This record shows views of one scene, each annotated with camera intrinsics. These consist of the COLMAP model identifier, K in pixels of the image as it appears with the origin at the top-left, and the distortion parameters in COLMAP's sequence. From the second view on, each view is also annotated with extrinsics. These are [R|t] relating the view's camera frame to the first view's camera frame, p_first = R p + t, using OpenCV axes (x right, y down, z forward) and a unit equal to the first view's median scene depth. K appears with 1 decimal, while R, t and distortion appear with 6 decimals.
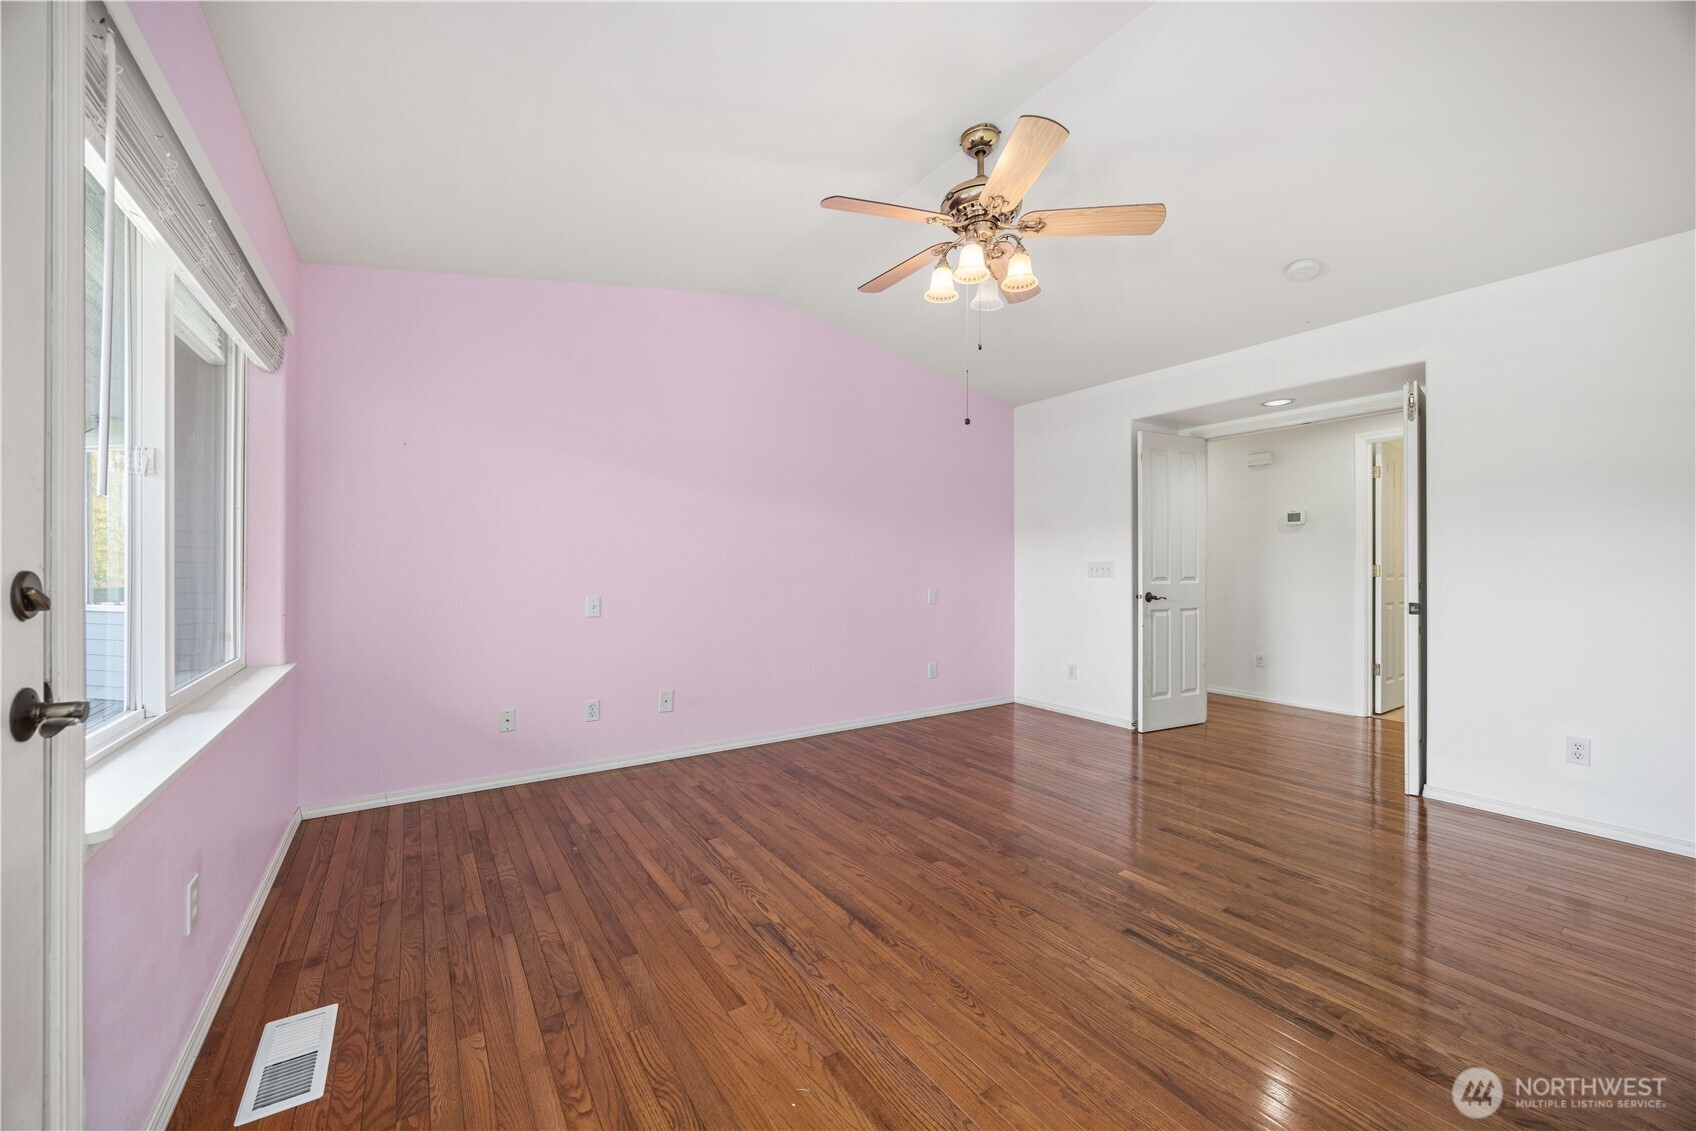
lens RADIAL K [[644.8, 0, 837.4], [0, 644.8, 570.5], [0, 0, 1]] dist [-0.005631, -0.000461]
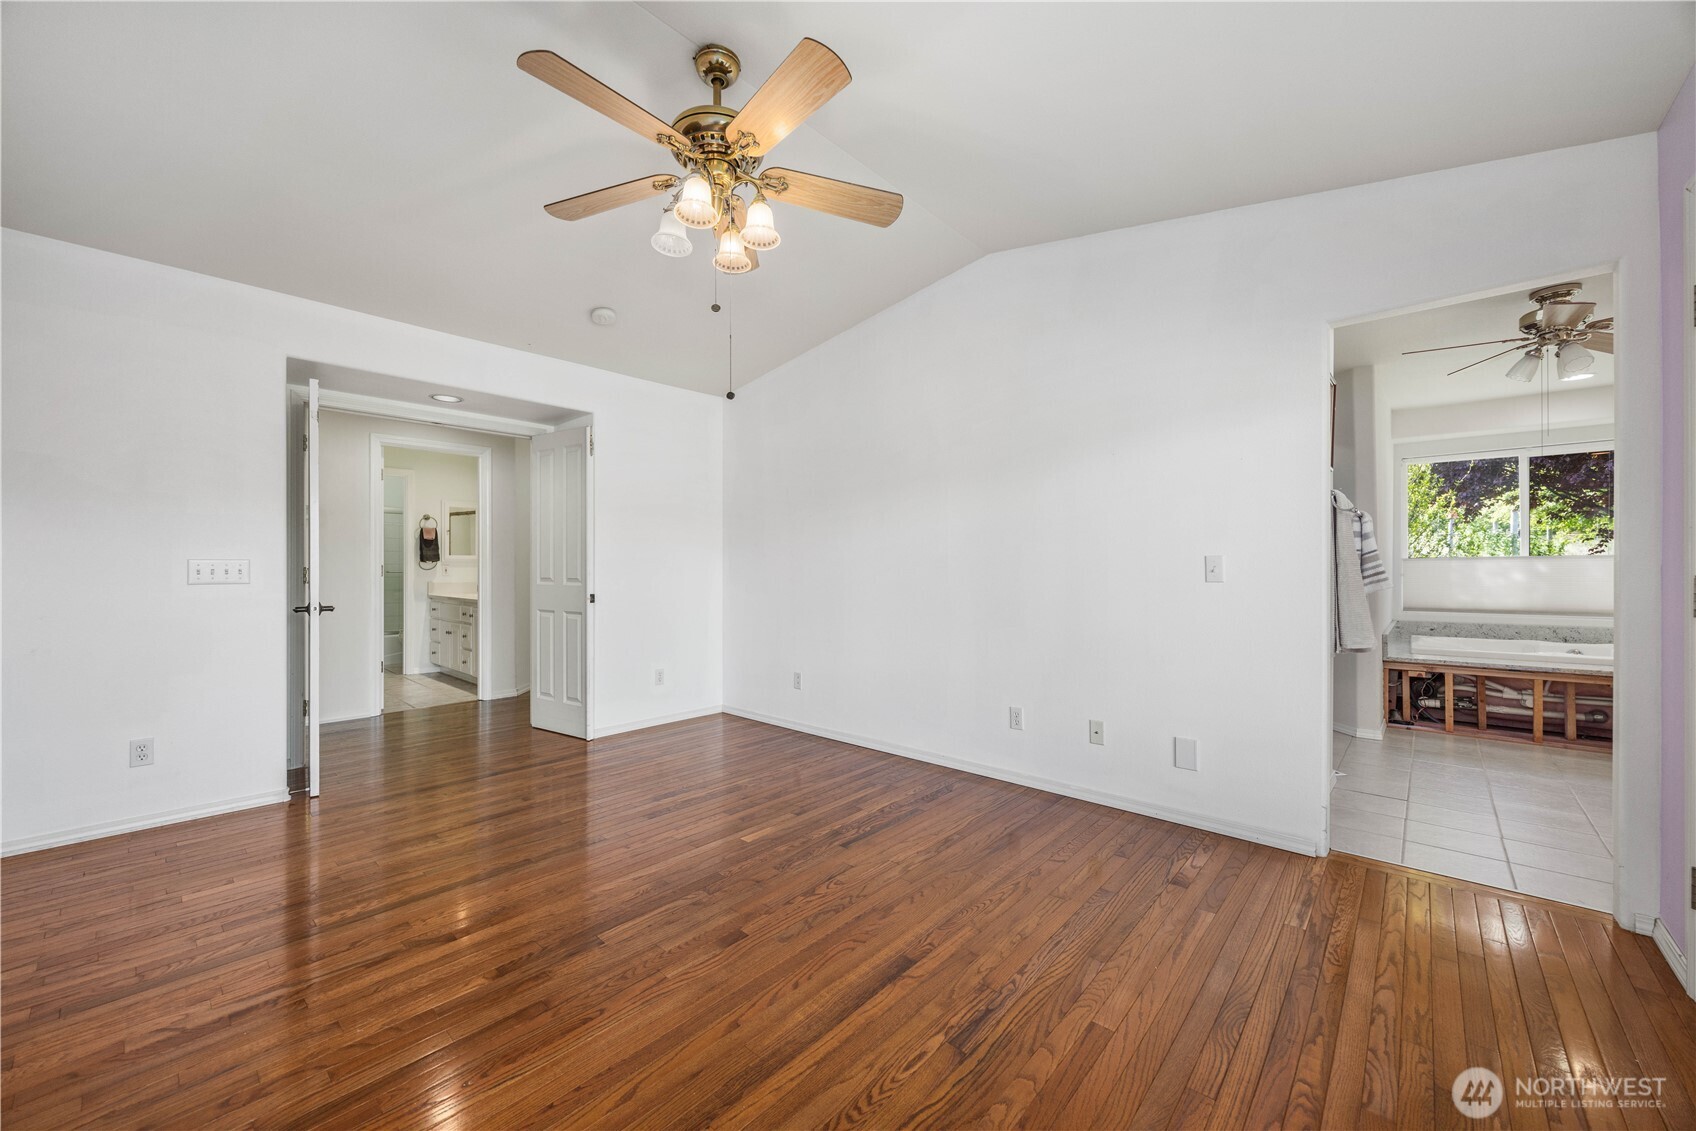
lens RADIAL K [[644.8, 0, 837.3], [0, 644.8, 560.5], [0, 0, 1]] dist [-0.005631, -0.000461]
pose [[-0.249621, 0.006832, 0.968319, -0.787630], [0.005174, 0.999970, -0.005721, -0.012160], [-0.968330, 0.003582, -0.249649, 1.286378]]
